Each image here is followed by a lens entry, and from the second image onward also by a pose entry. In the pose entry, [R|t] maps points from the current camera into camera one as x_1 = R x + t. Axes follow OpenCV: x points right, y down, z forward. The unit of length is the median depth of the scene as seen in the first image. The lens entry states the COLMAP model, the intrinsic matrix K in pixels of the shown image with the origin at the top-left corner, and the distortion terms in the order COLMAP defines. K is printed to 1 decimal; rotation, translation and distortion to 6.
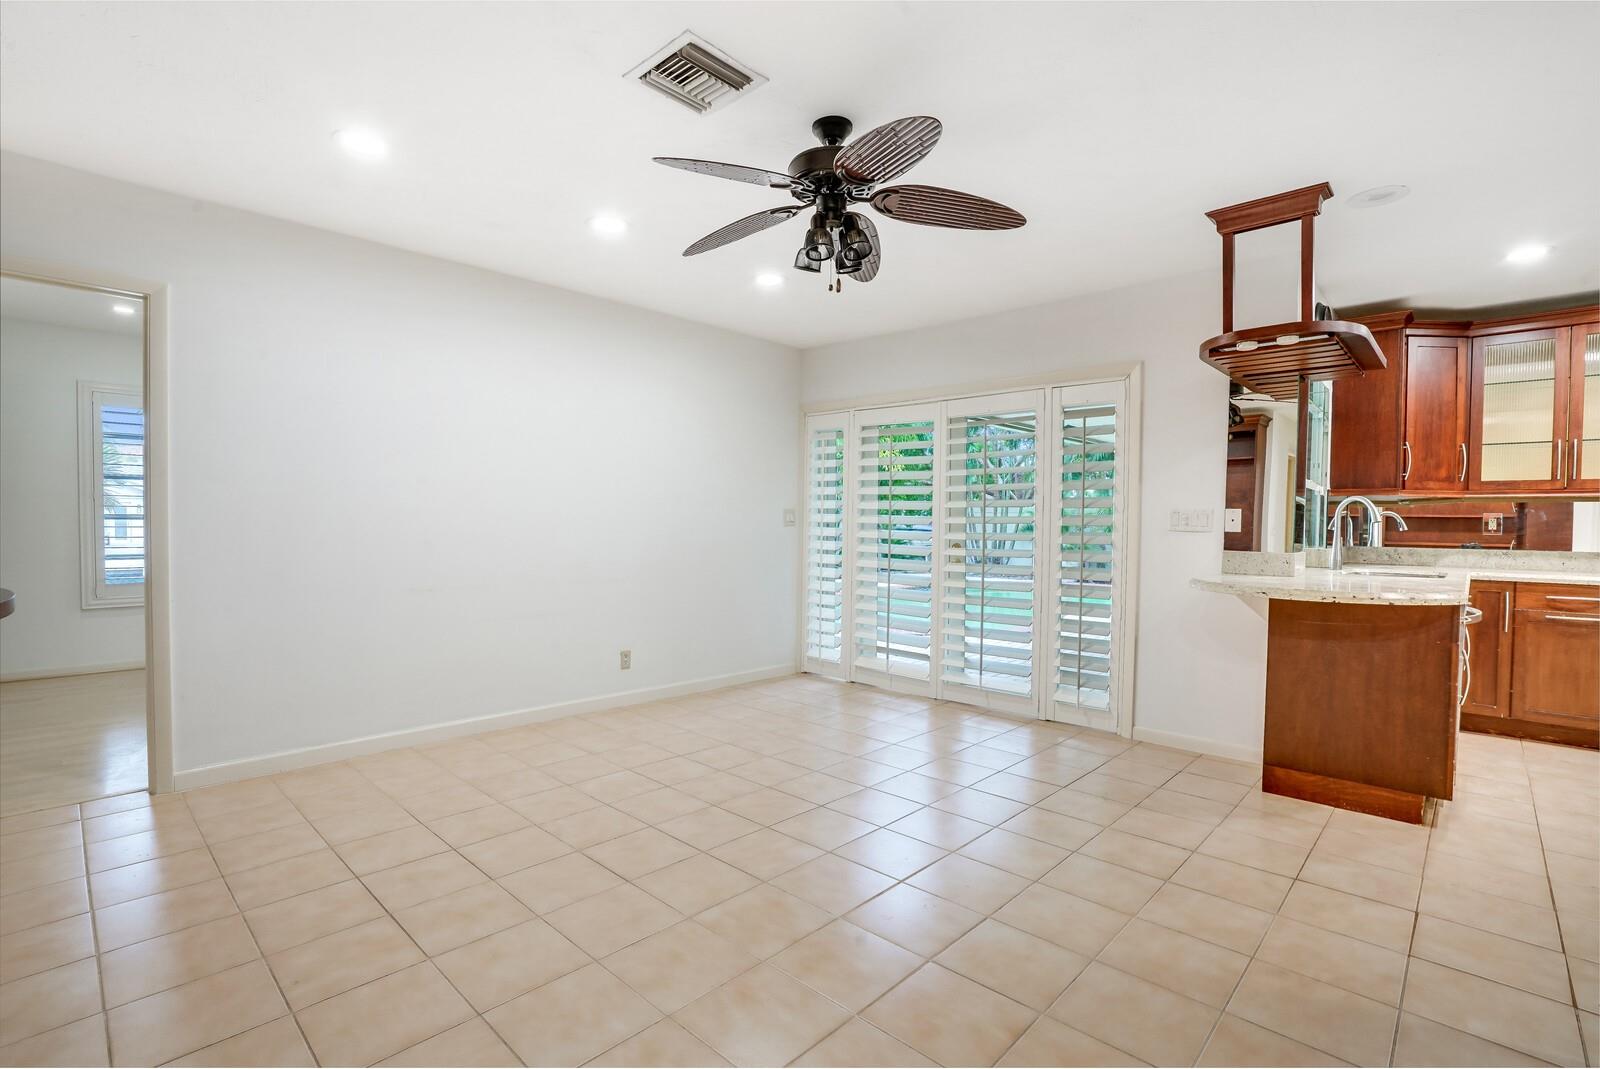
lens RADIAL K [[742.0, 0, 788.1], [0, 742.0, 537.1], [0, 0, 1]] dist [-0.060859, 0.024177]
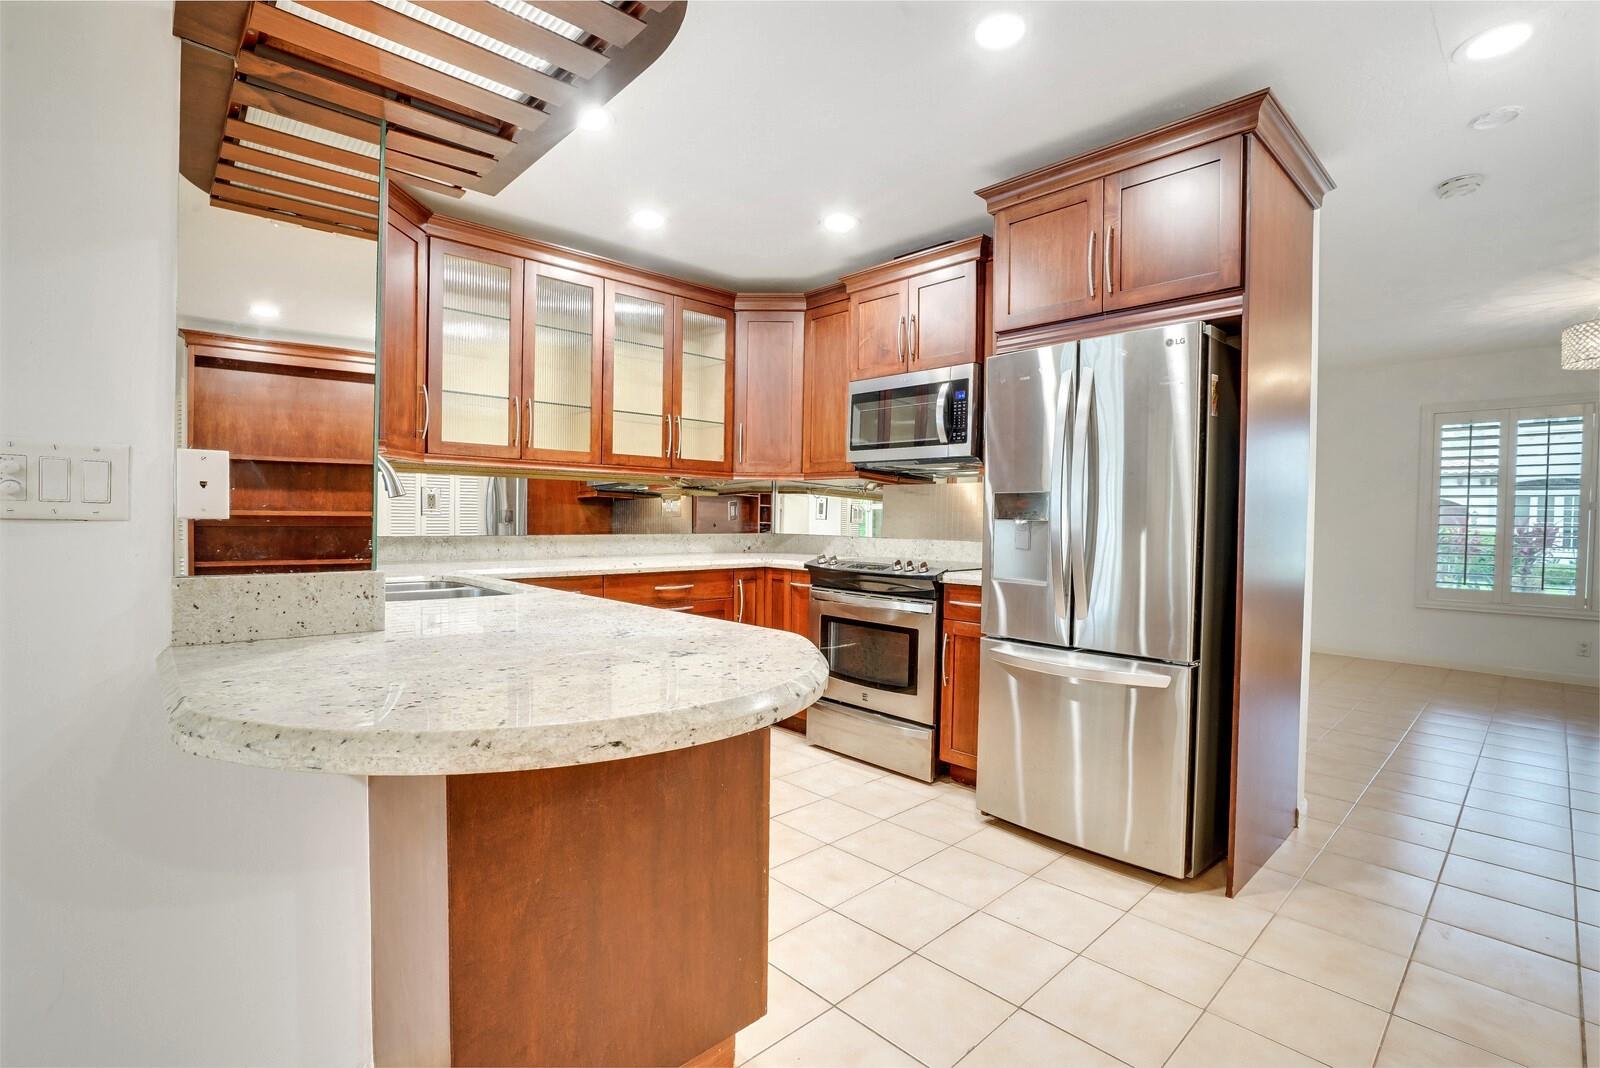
lens RADIAL K [[742.0, 0, 788.1], [0, 742.0, 536.6], [0, 0, 1]] dist [-0.060859, 0.024177]
pose [[0.056366, -0.038162, 0.997681, 0.301060], [0.008964, 0.999248, 0.037716, -0.009172], [-0.998370, 0.006817, 0.056666, 0.722528]]
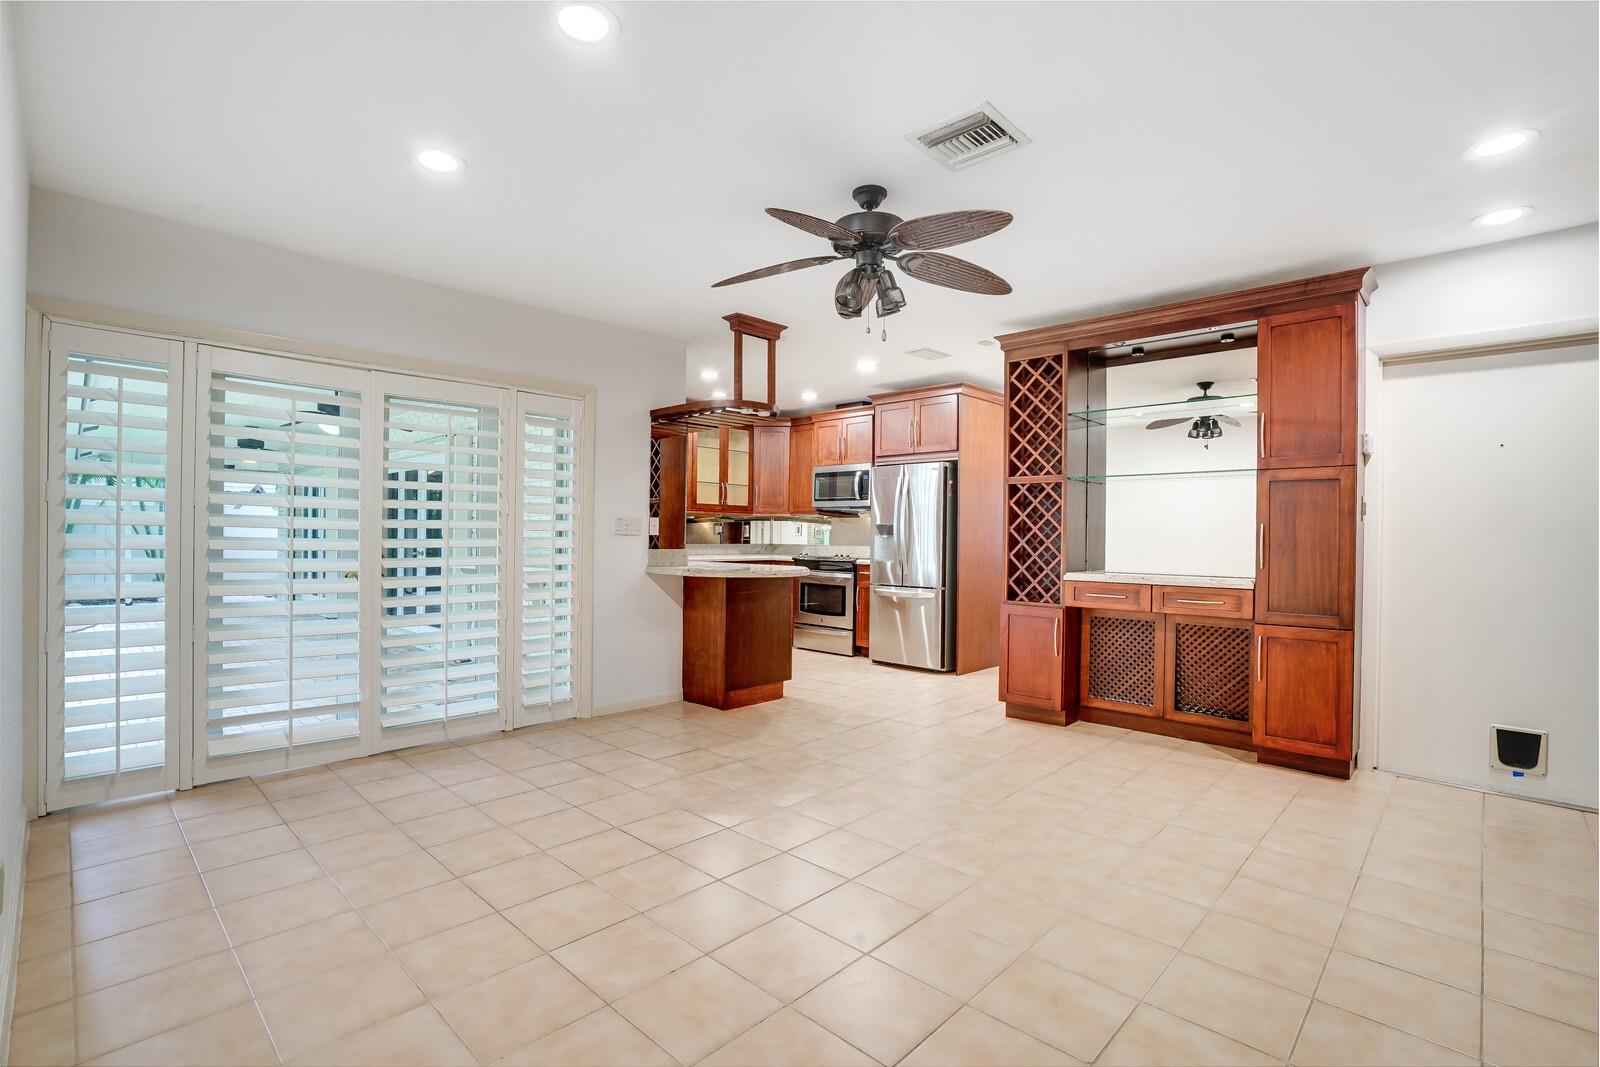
lens RADIAL K [[742.0, 0, 788.1], [0, 742.0, 536.1], [0, 0, 1]] dist [-0.060859, 0.024177]
pose [[0.006723, -0.013725, 0.999883, -0.746107], [0.010536, 0.999851, 0.013654, -0.021325], [-0.999922, 0.010443, 0.006866, 0.754192]]
